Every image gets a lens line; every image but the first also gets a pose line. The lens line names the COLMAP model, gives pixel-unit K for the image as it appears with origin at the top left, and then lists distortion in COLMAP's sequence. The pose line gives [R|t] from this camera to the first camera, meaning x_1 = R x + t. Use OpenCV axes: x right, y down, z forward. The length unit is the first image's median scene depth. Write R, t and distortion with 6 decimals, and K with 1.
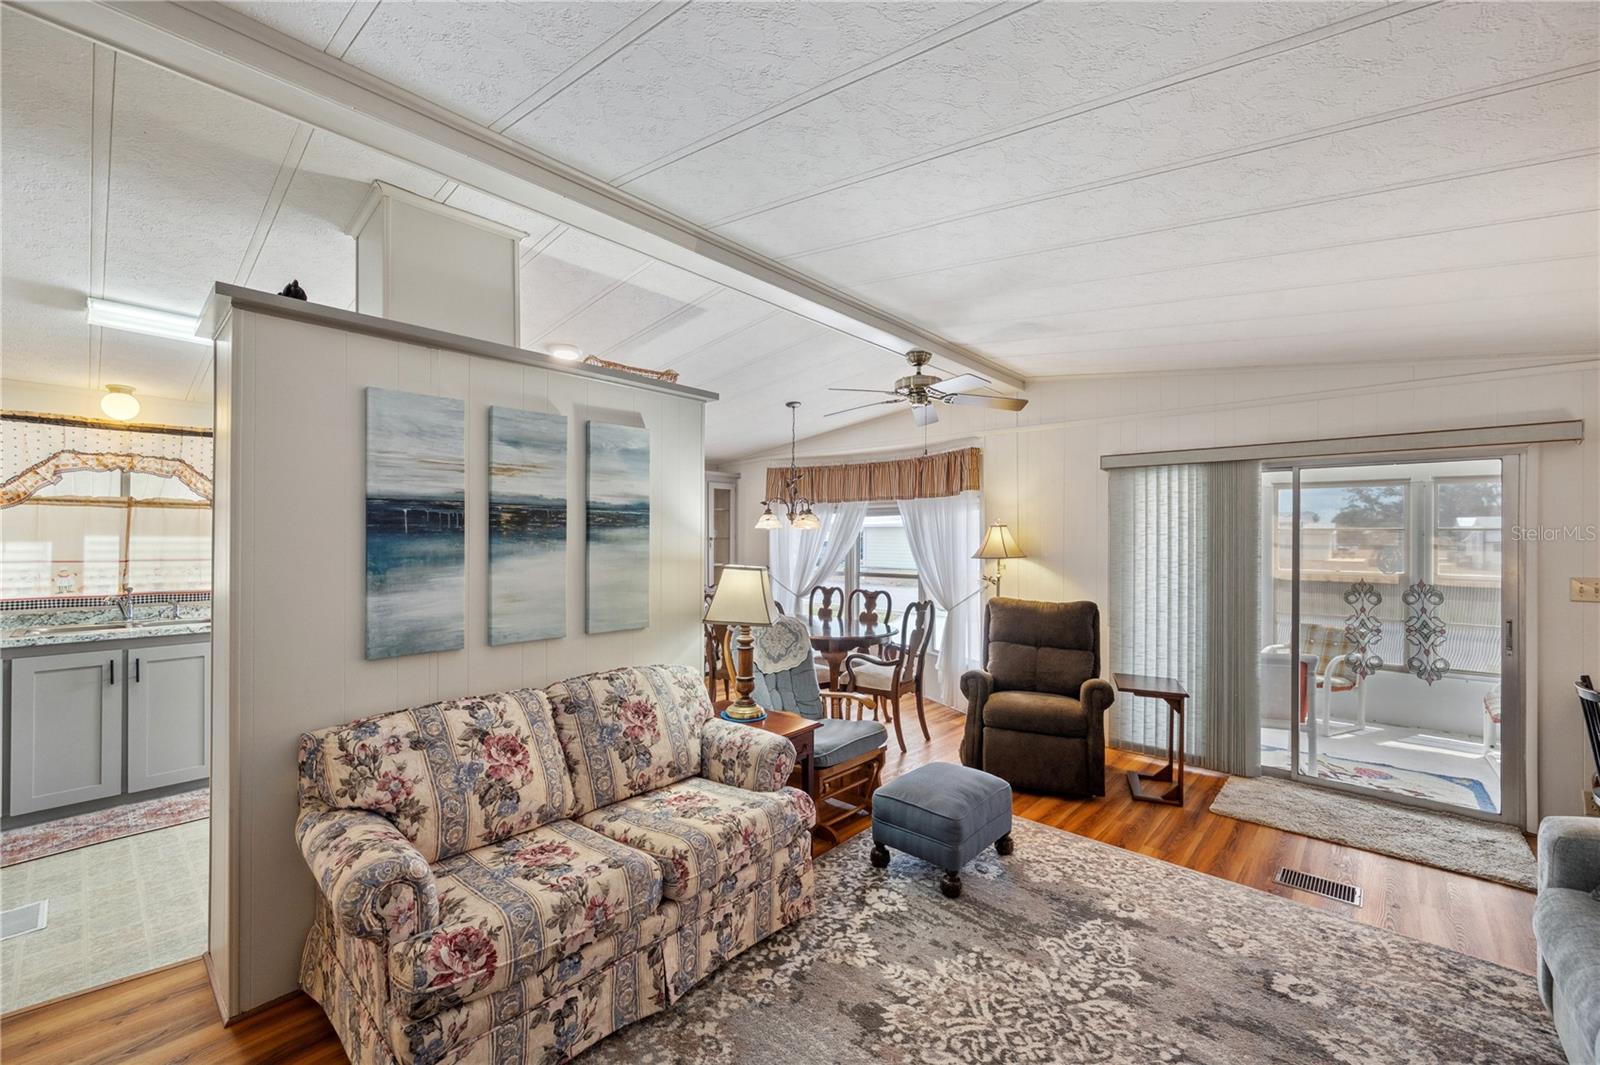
lens RADIAL K [[644.8, 0, 802.4], [0, 644.8, 534.9], [0, 0, 1]] dist [-0.000916, 0.000008]
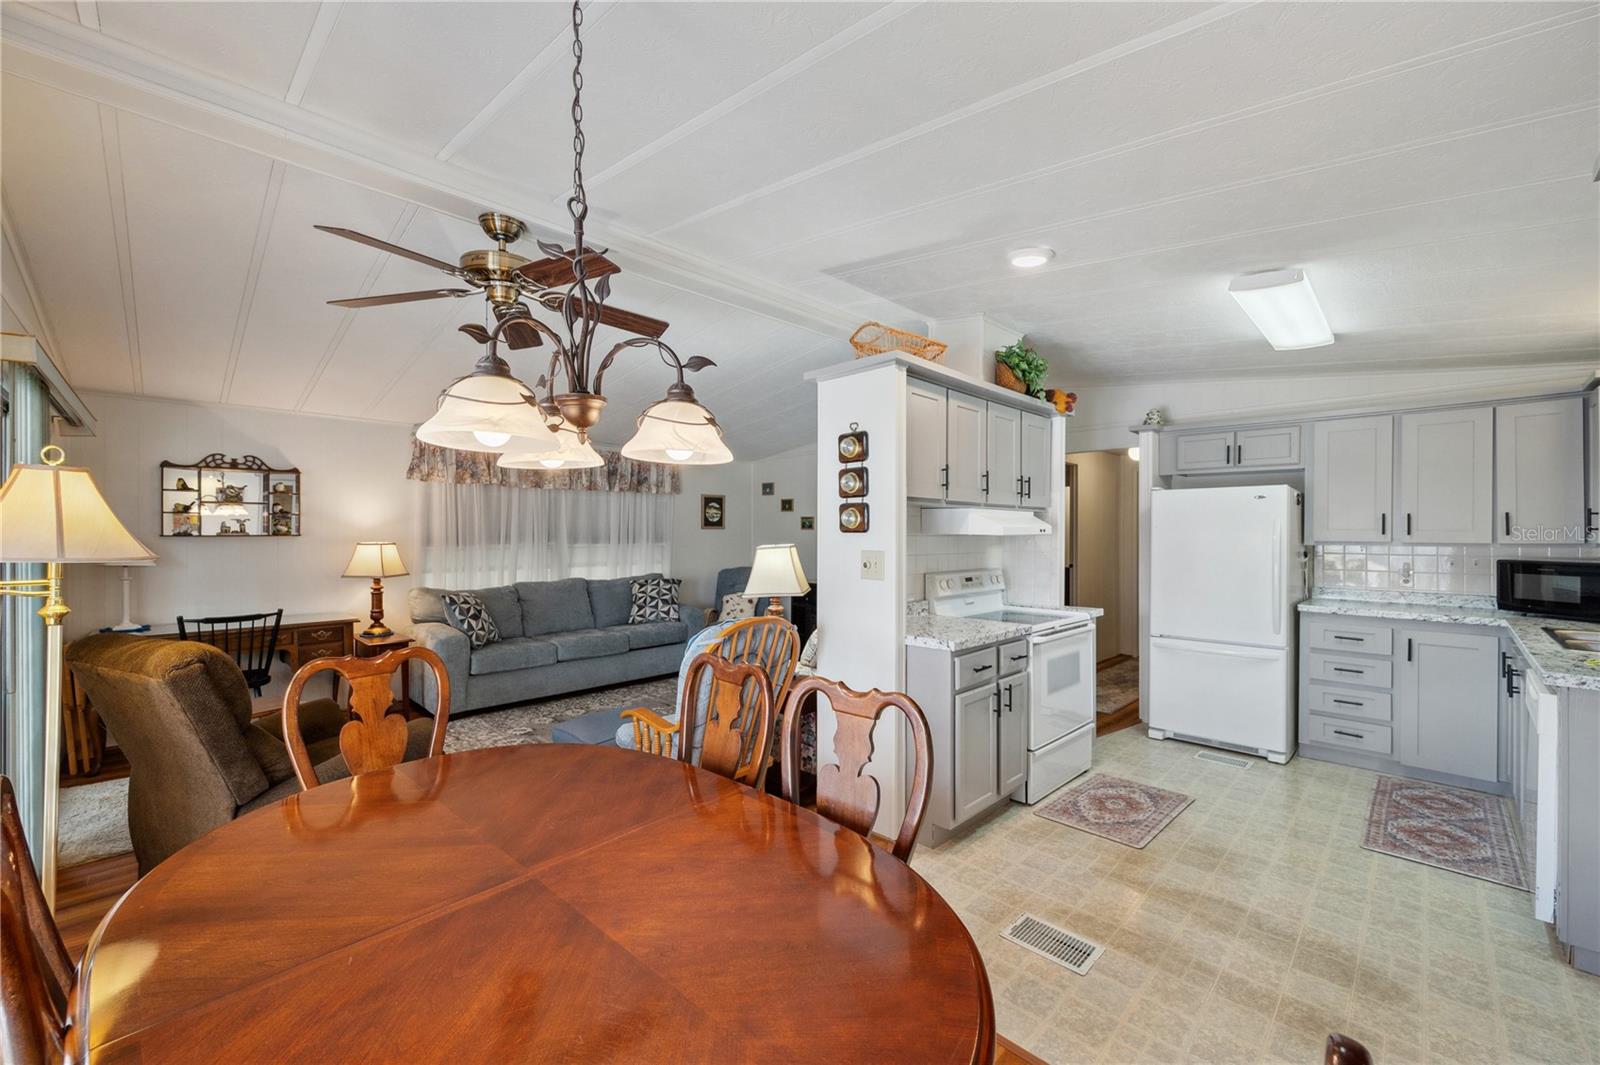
lens RADIAL K [[635.2, 0, 803.3], [0, 635.2, 534.2], [0, 0, 1]] dist [0.001197, -0.000417]
pose [[-0.998774, -0.006411, 0.049080, -0.162579], [-0.006613, 0.999970, -0.003947, 0.028461], [-0.049054, -0.004267, -0.998787, 1.824934]]
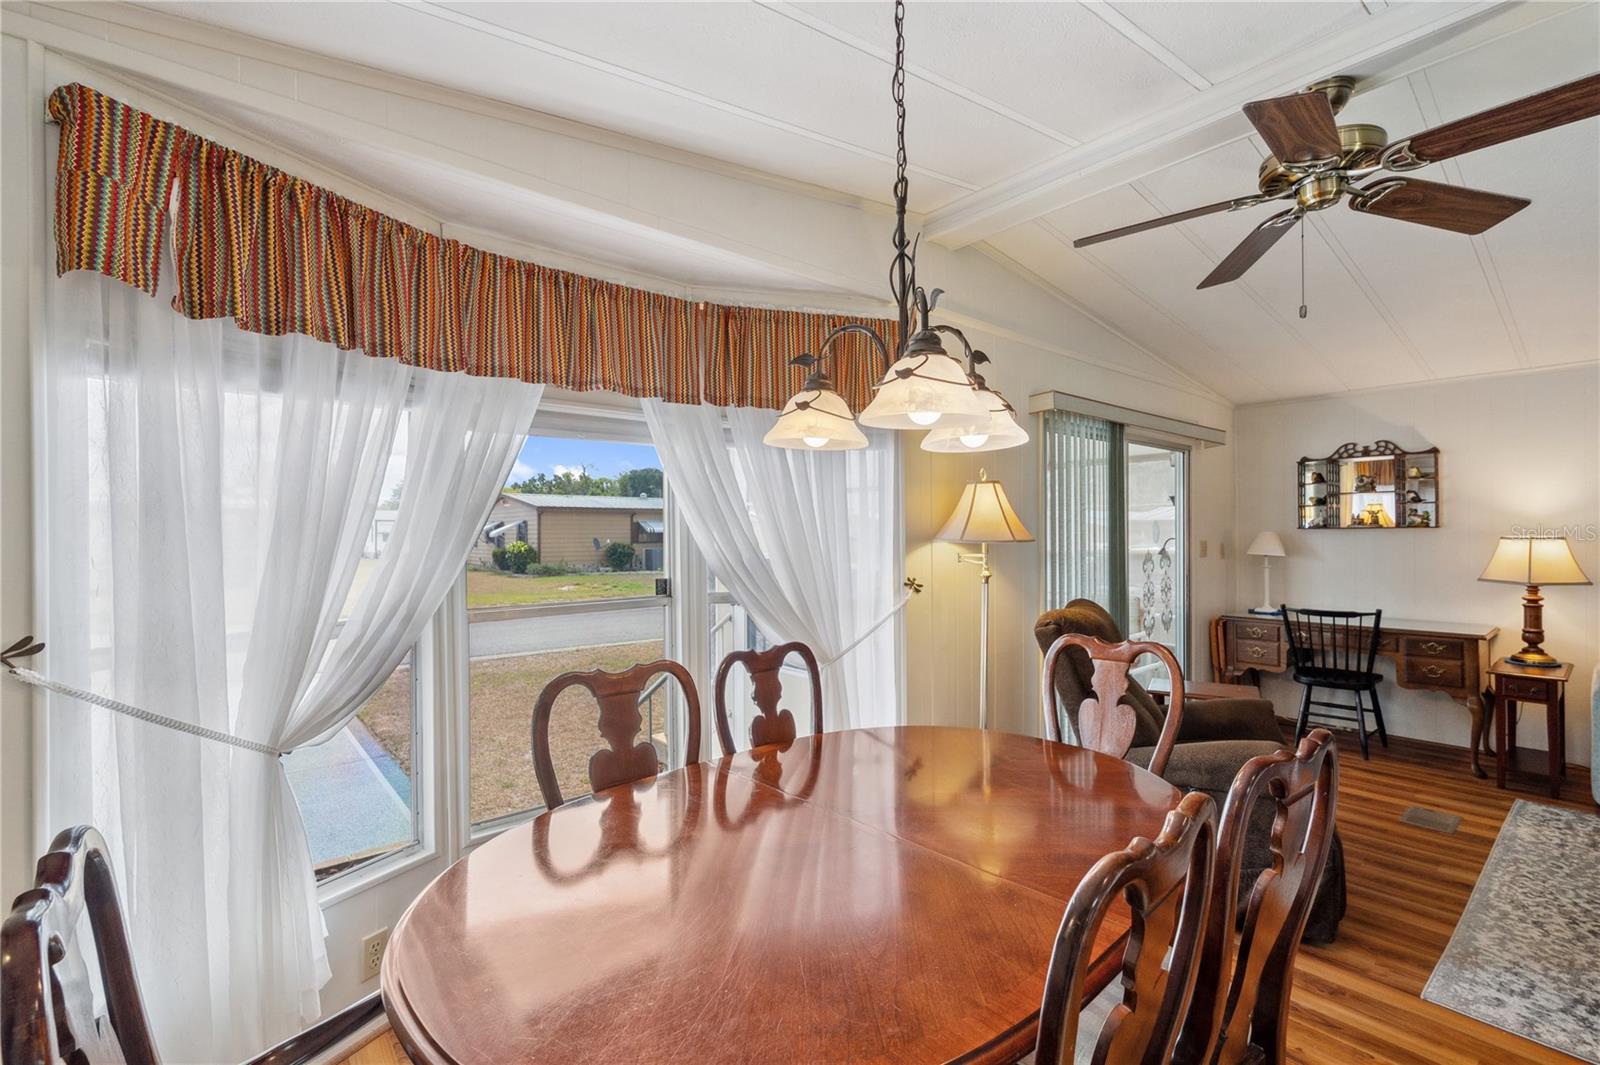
lens RADIAL K [[698.4, 0, 800.0], [0, 698.4, 532.5], [0, 0, 1]] dist [-0.001683, -0.000595]
pose [[0.137990, -0.005170, 0.990420, -0.411890], [0.001063, 0.999987, 0.005072, 0.035043], [-0.990433, 0.000353, 0.137994, 1.479807]]
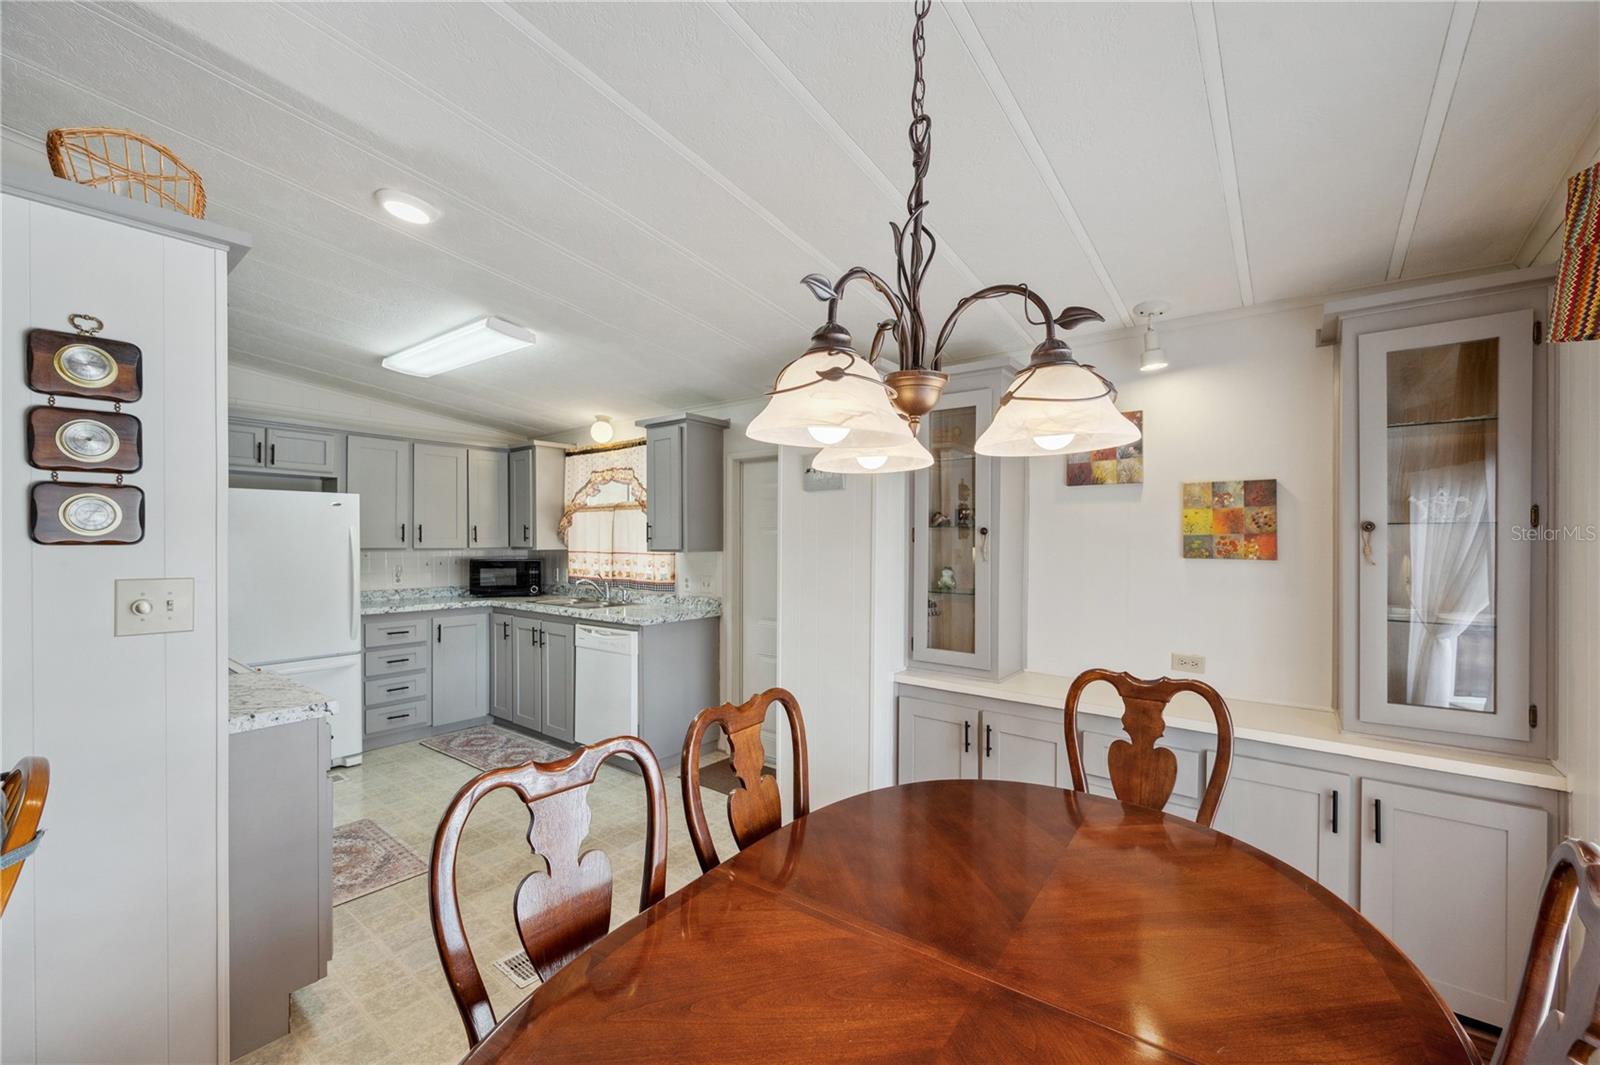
lens RADIAL K [[641.4, 0, 806.5], [0, 641.4, 542.1], [0, 0, 1]] dist [0.000041, -0.000027]
pose [[0.073068, -0.001011, -0.997326, 0.259523], [0.004671, 0.999989, -0.000672, 0.023691], [0.997316, -0.004610, 0.073072, 1.404595]]
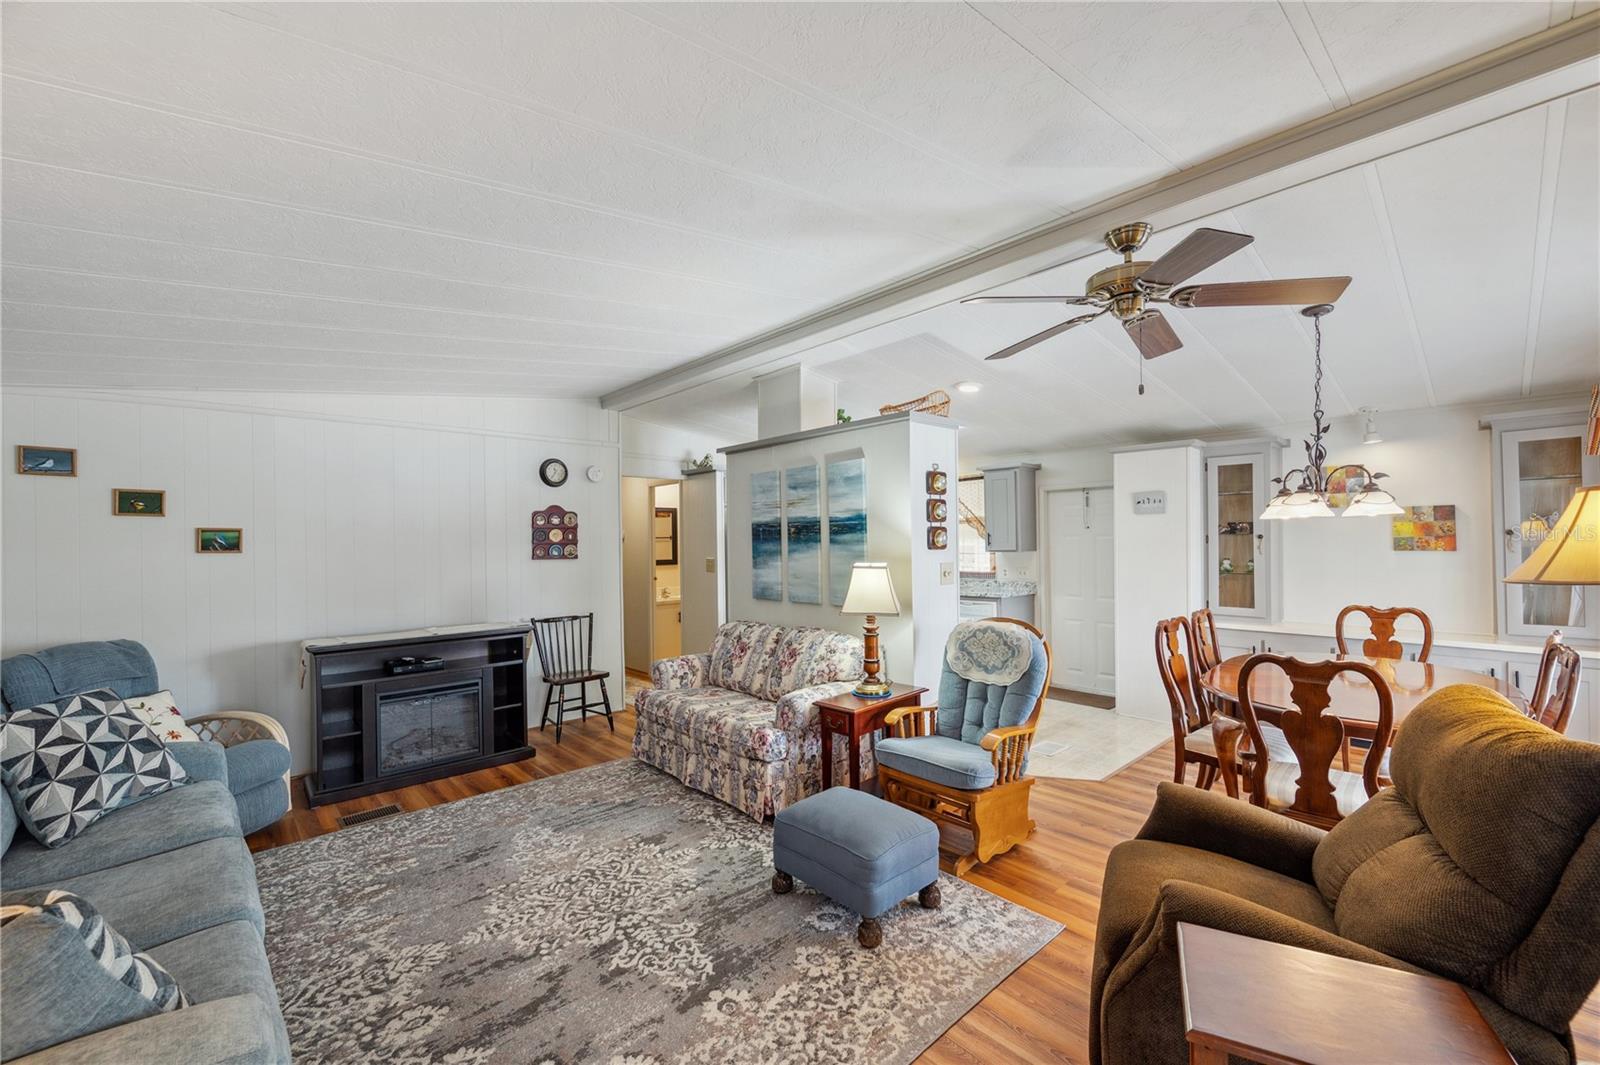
lens RADIAL K [[644.8, 0, 802.4], [0, 644.8, 534.9], [0, 0, 1]] dist [-0.000916, 0.000008]
pose [[-0.093350, -0.014129, -0.995533, 0.930186], [0.019052, 0.999691, -0.015974, 0.010385], [0.995451, -0.020458, -0.093052, 0.848108]]
